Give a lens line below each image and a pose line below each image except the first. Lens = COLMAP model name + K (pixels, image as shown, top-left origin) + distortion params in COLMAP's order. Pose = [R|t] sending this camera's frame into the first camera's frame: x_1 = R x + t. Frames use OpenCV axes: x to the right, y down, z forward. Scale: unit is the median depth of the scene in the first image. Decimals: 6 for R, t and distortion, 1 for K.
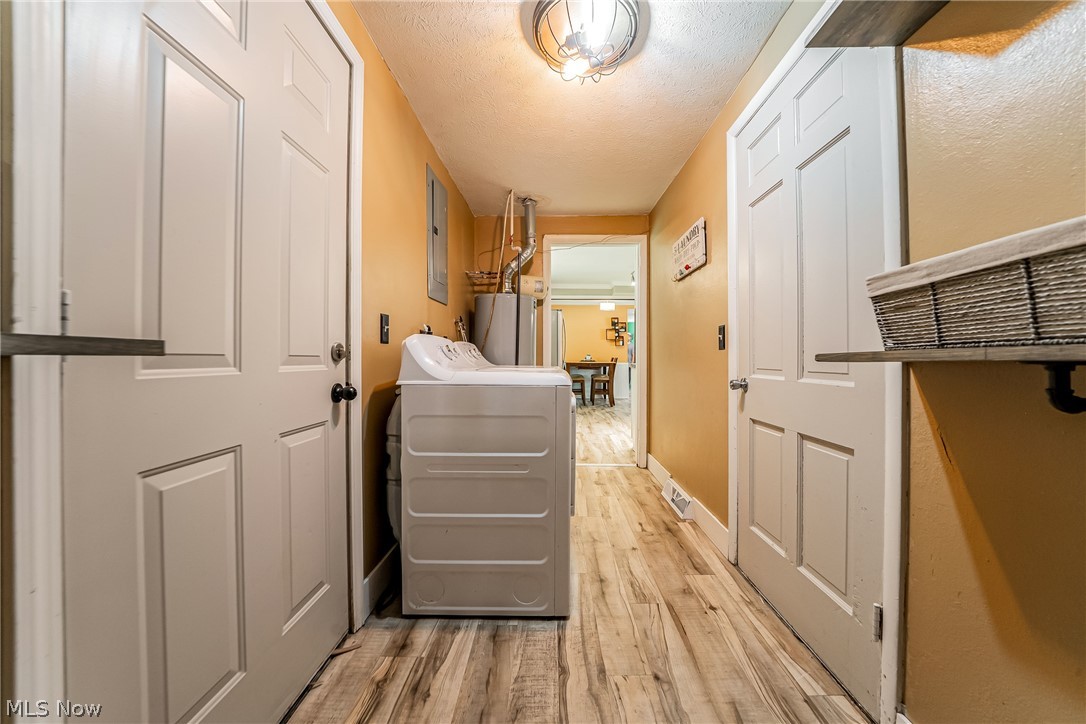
lens RADIAL K [[382.6, 0, 544.7], [0, 382.6, 358.3], [0, 0, 1]] dist [-0.017150, 0.002553]
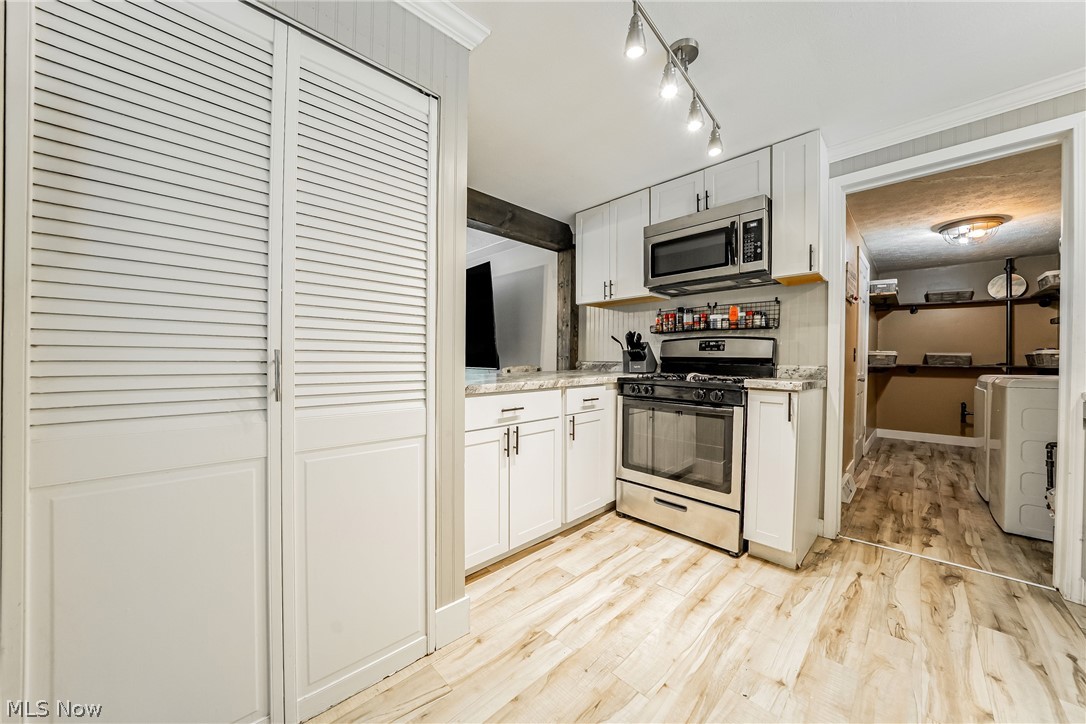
lens RADIAL K [[382.6, 0, 546.0], [0, 382.6, 365.0], [0, 0, 1]] dist [-0.017150, 0.002553]
pose [[-0.728864, -0.009375, 0.684595, 0.233547], [-0.005531, 0.999954, 0.007804, -0.012794], [-0.684636, 0.001901, -0.728882, 2.513810]]
